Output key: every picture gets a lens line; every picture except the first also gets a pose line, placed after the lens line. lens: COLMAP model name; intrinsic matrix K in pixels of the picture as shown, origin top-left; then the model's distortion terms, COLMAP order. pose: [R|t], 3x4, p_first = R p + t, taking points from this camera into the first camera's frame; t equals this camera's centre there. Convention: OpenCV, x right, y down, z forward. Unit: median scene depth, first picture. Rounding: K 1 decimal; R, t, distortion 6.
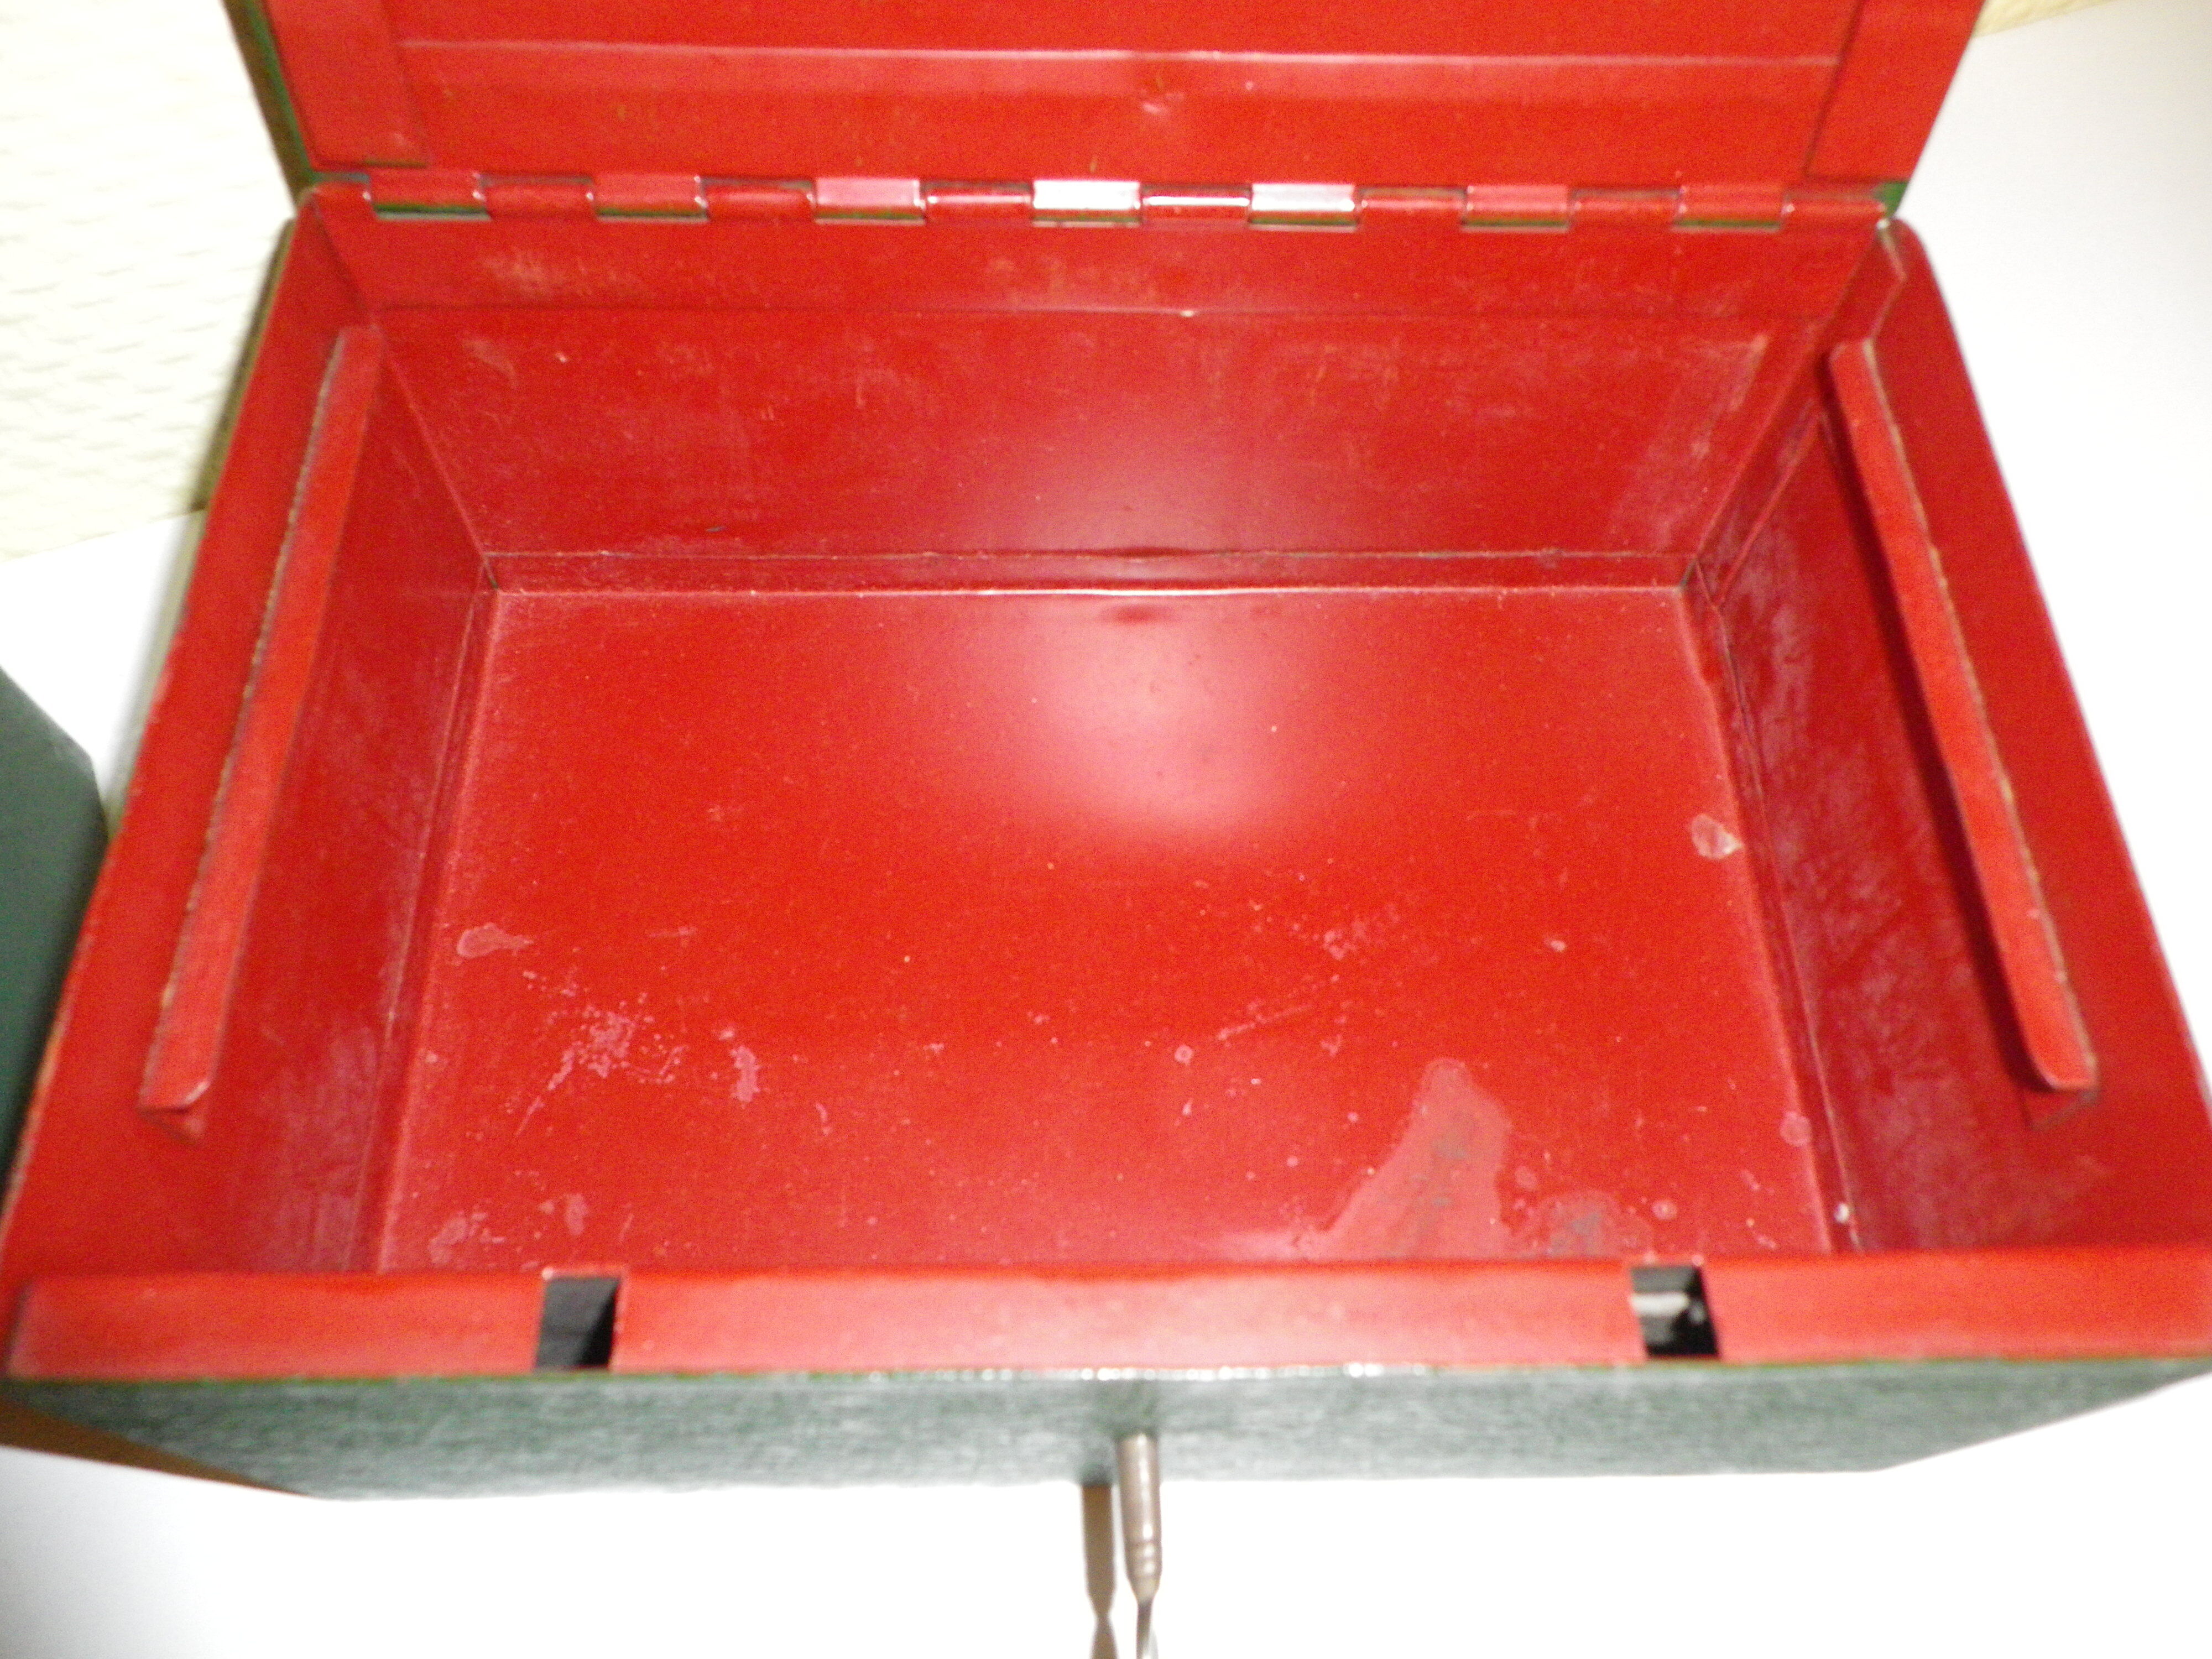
lens RADIAL K [[1724.2, 0, 1112.1], [0, 1724.2, 831.9], [0, 0, 1]] dist [-0.008461, 0.015657]
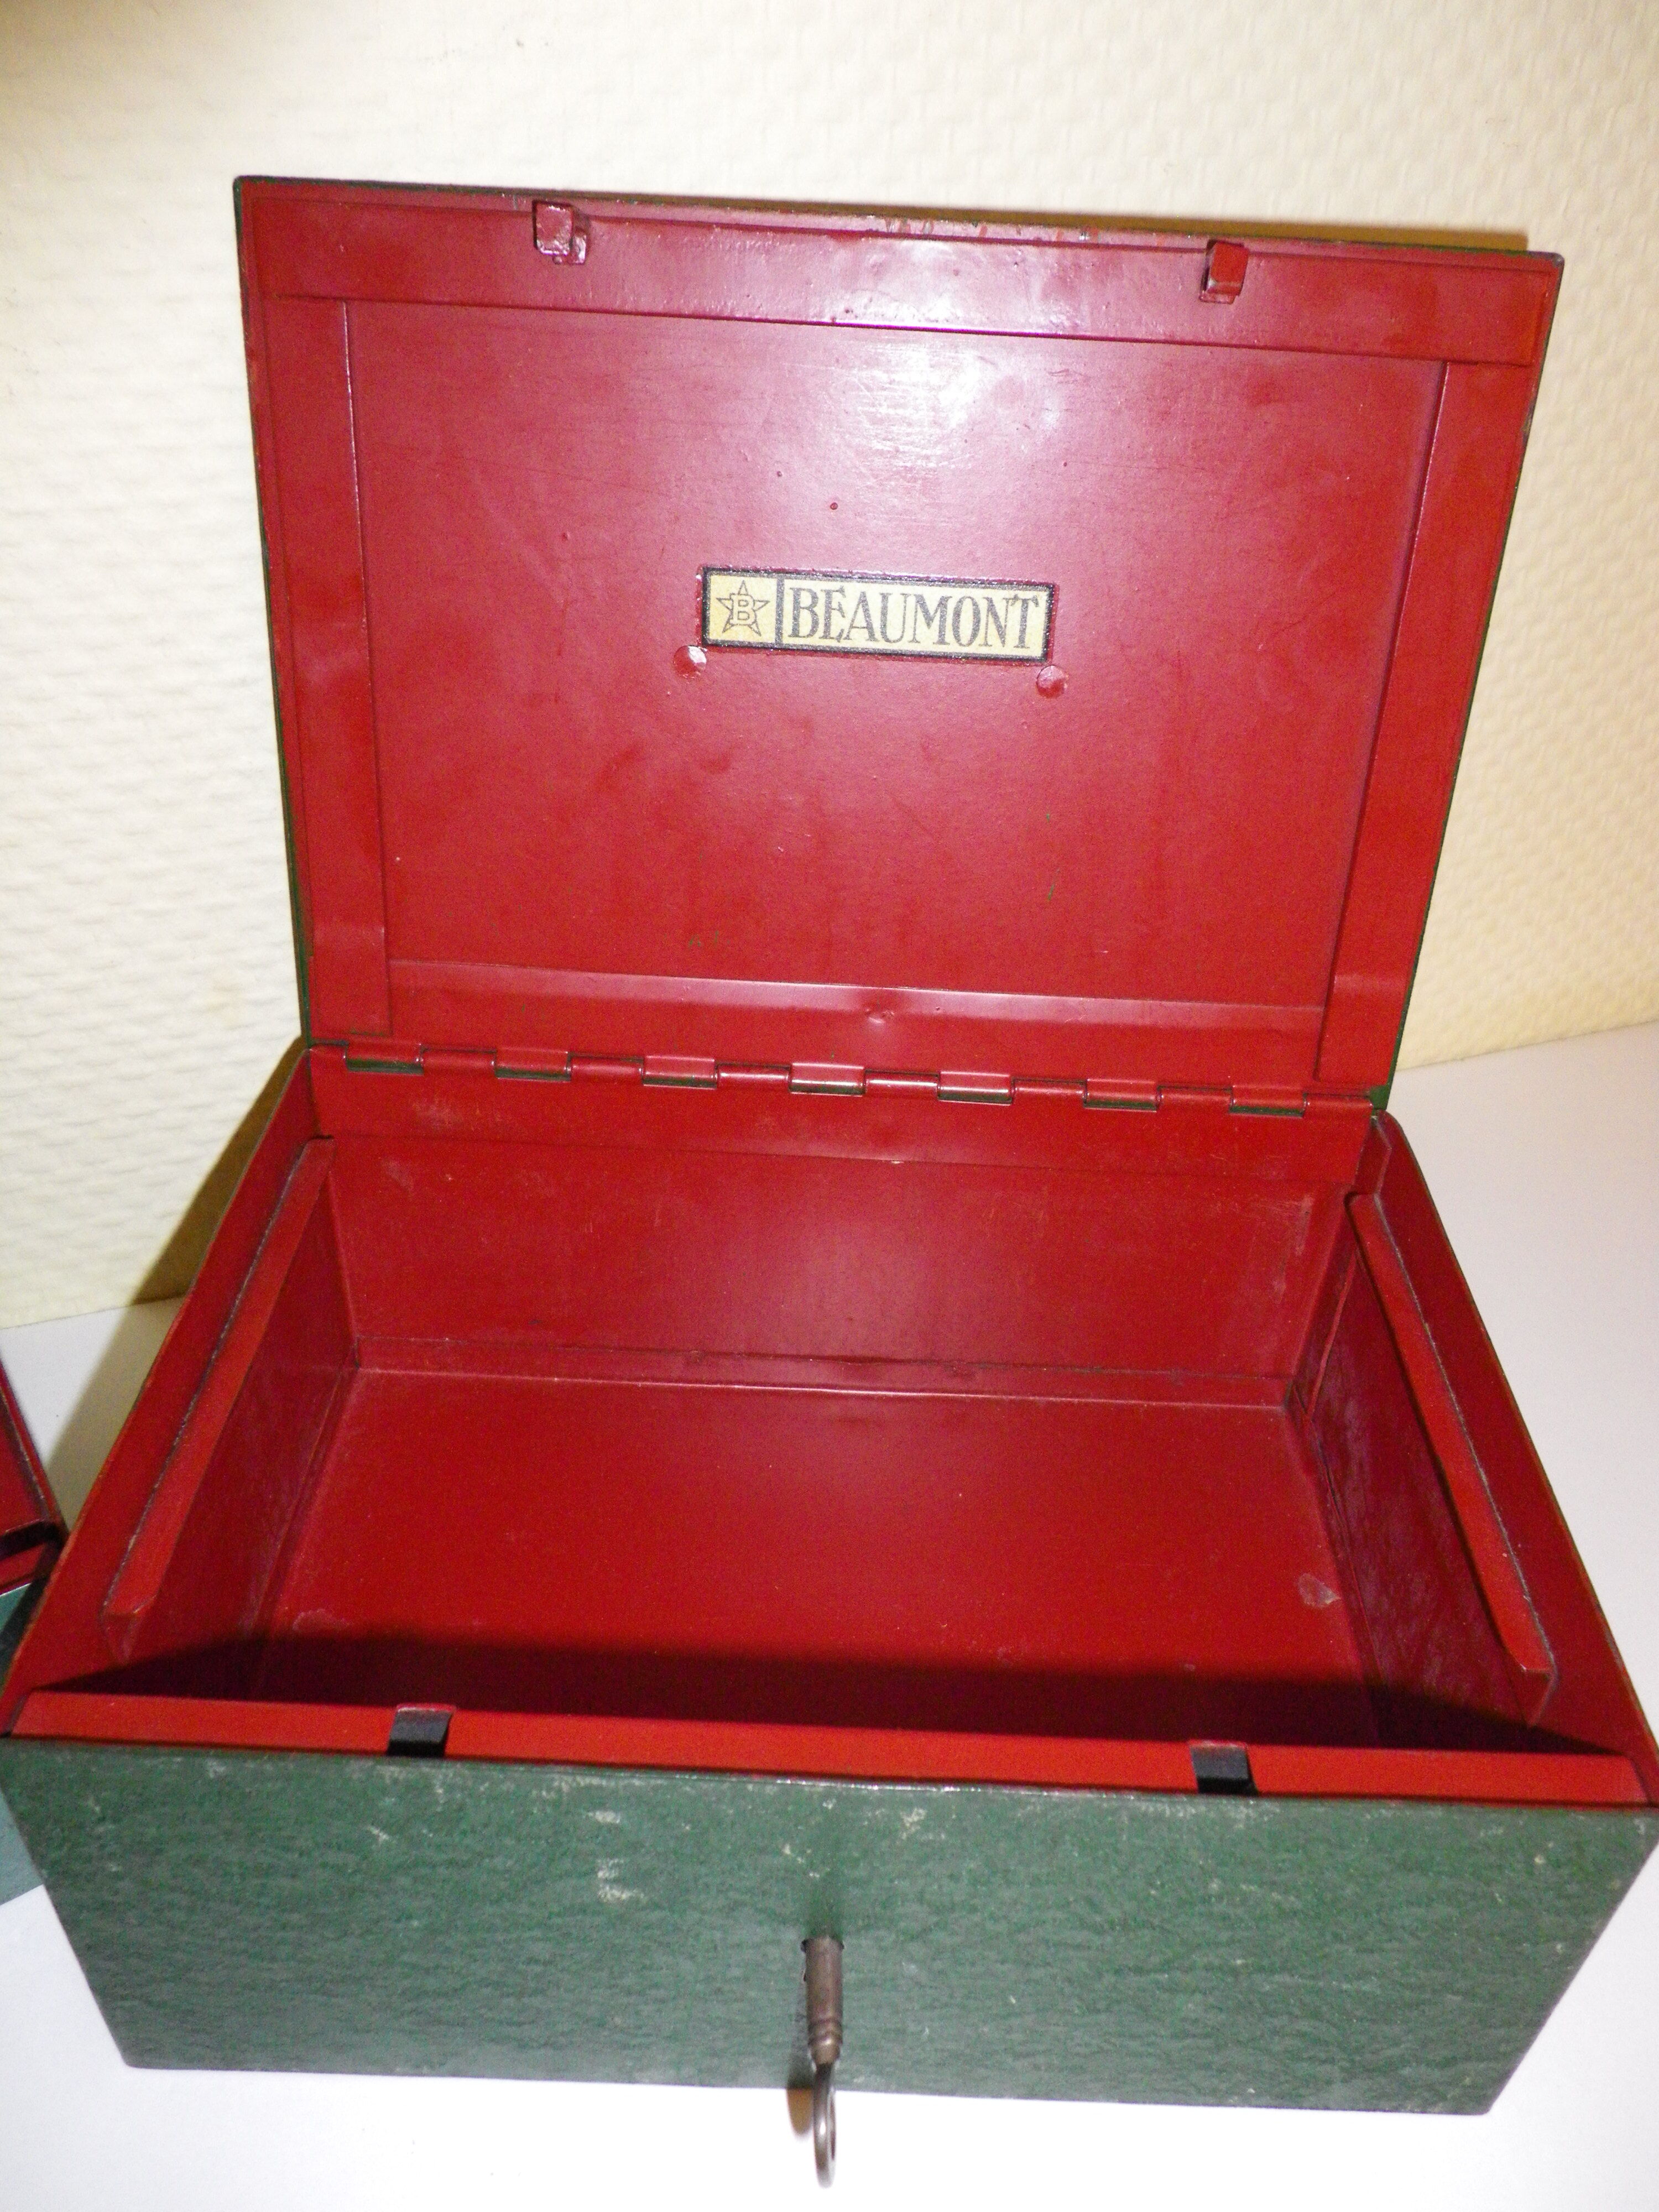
lens RADIAL K [[1724.2, 0, 841.0], [0, 1724.2, 1102.5], [0, 0, 1]] dist [-0.008461, 0.015657]
pose [[0.999215, 0.036766, -0.014781, 0.016911], [-0.039543, 0.901052, -0.431905, 0.254297], [-0.002562, 0.432150, 0.901798, -0.282428]]
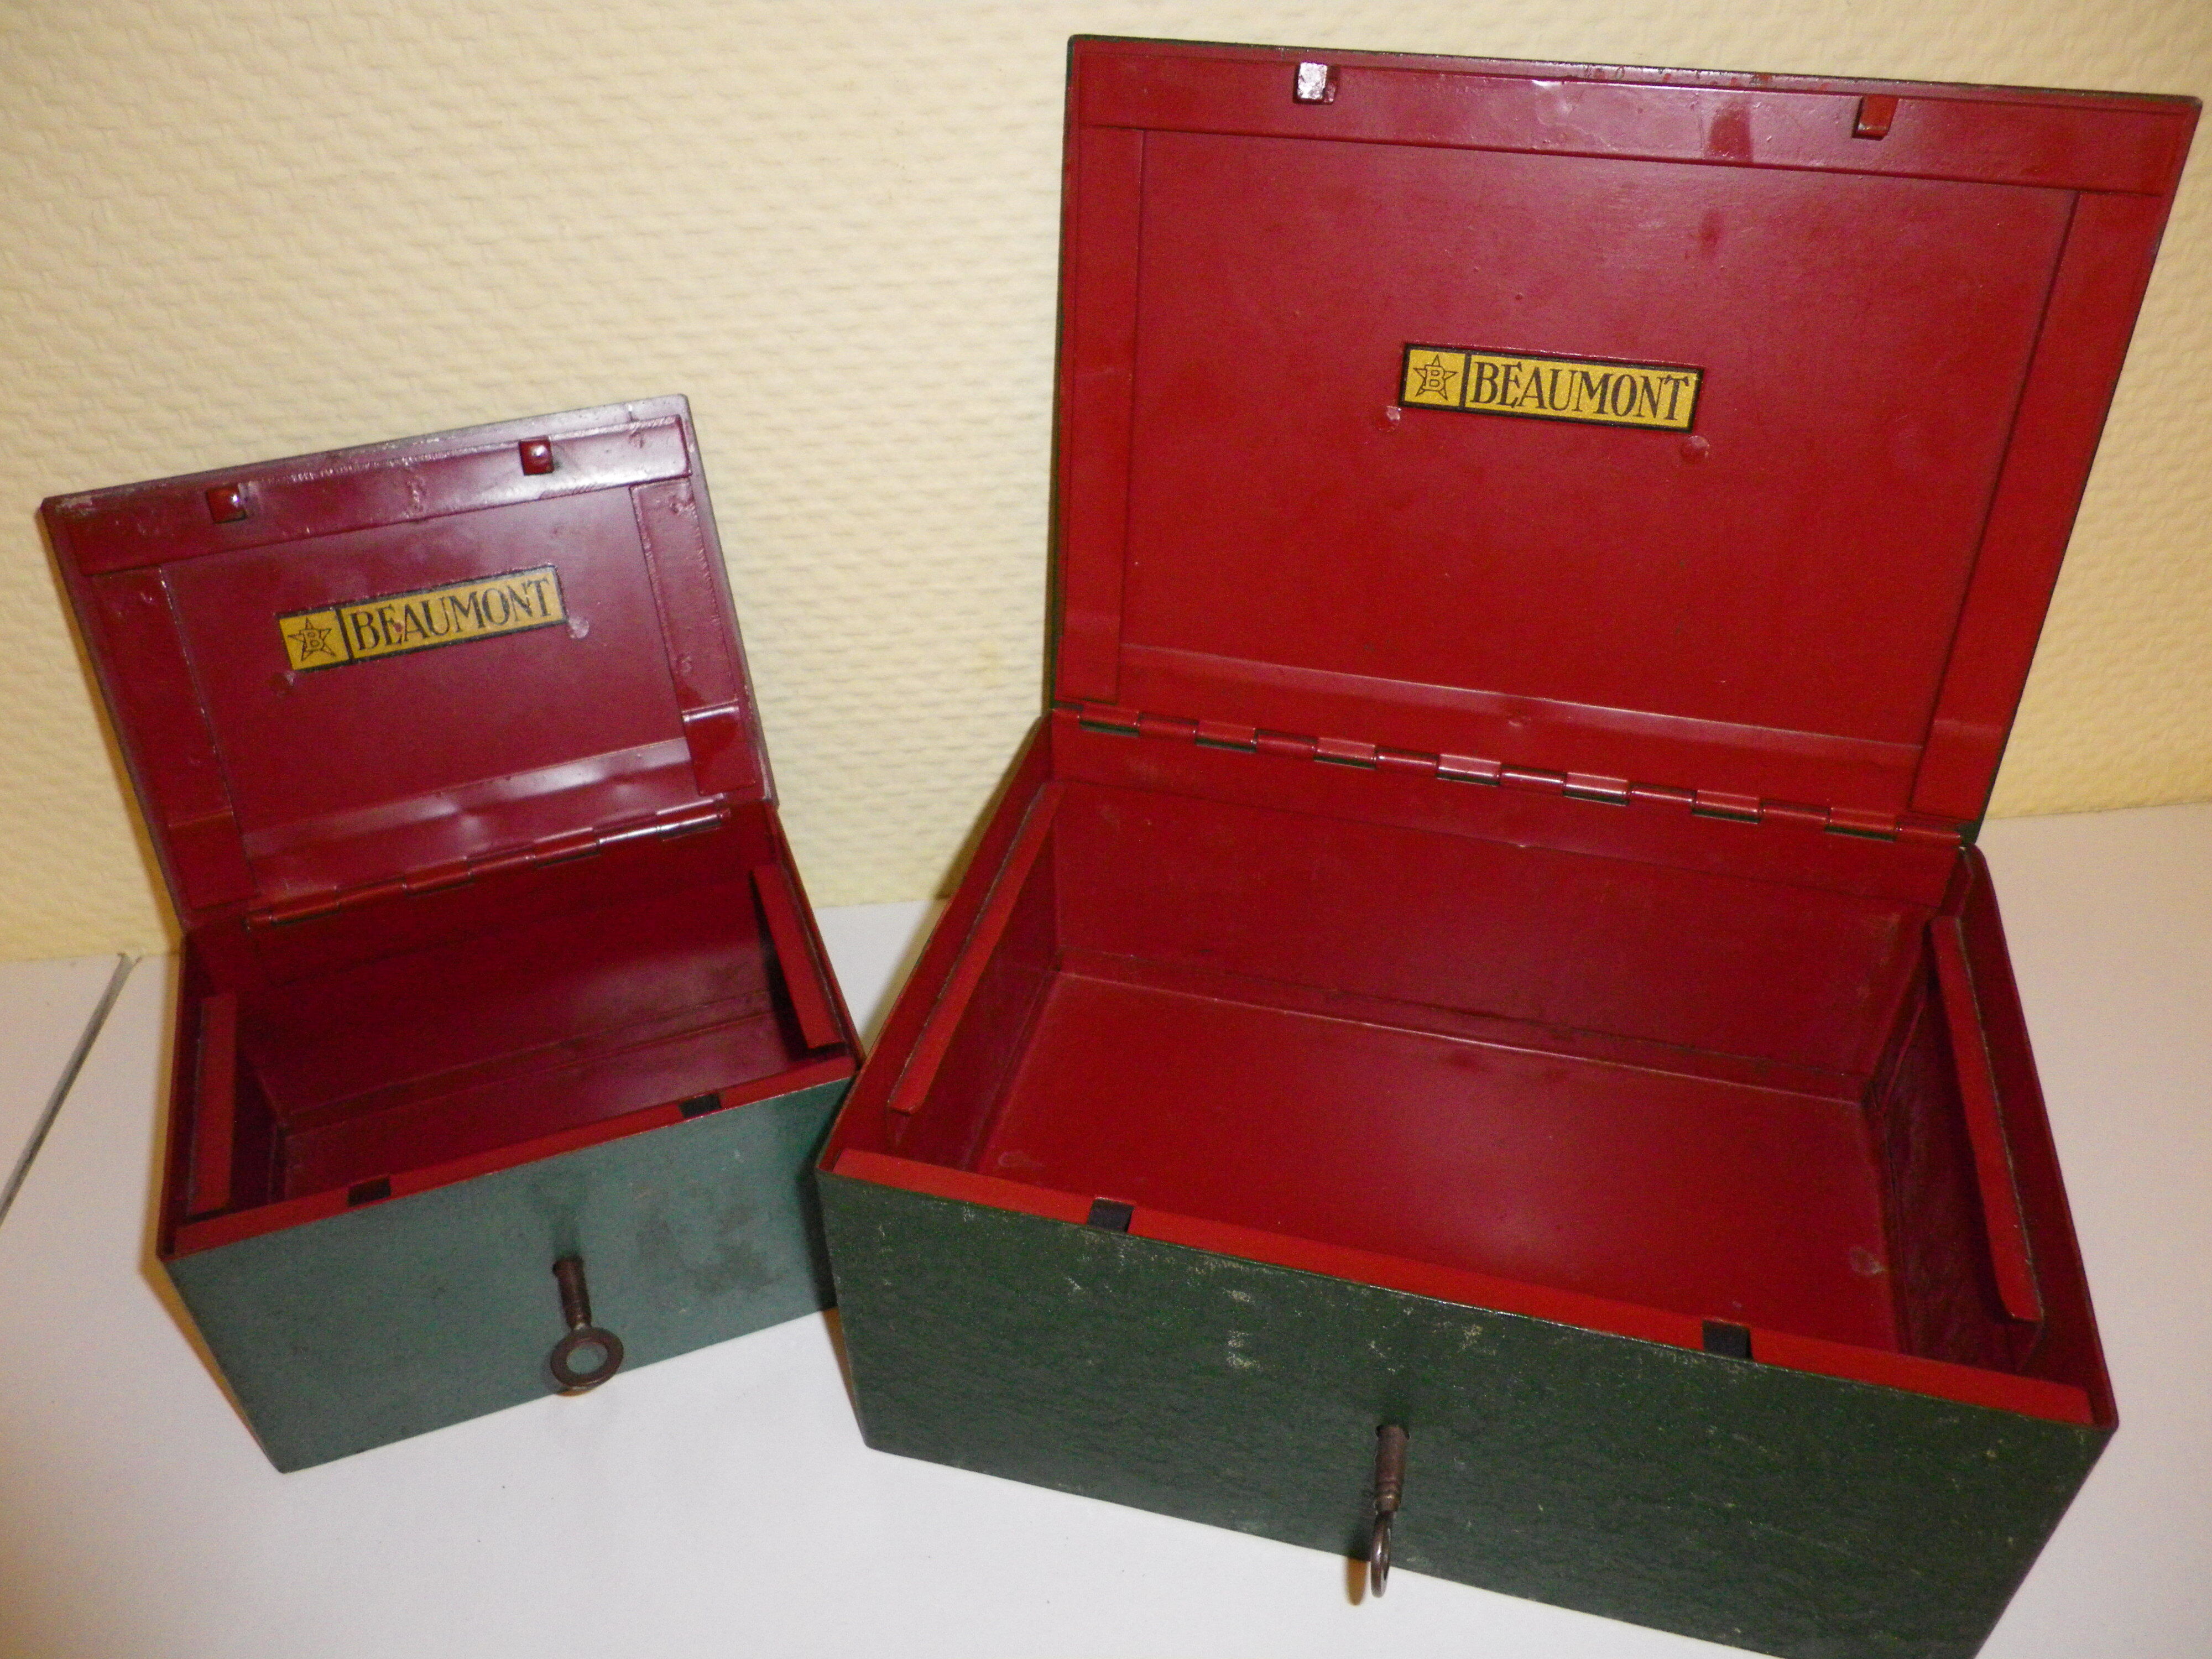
lens RADIAL K [[1724.2, 0, 1103.9], [0, 1724.2, 819.4], [0, 0, 1]] dist [-0.008461, 0.015657]
pose [[0.962632, 0.133162, -0.235813, 0.041980], [-0.218949, 0.895141, -0.388309, 0.389592], [0.159378, 0.425429, 0.890847, -0.529461]]
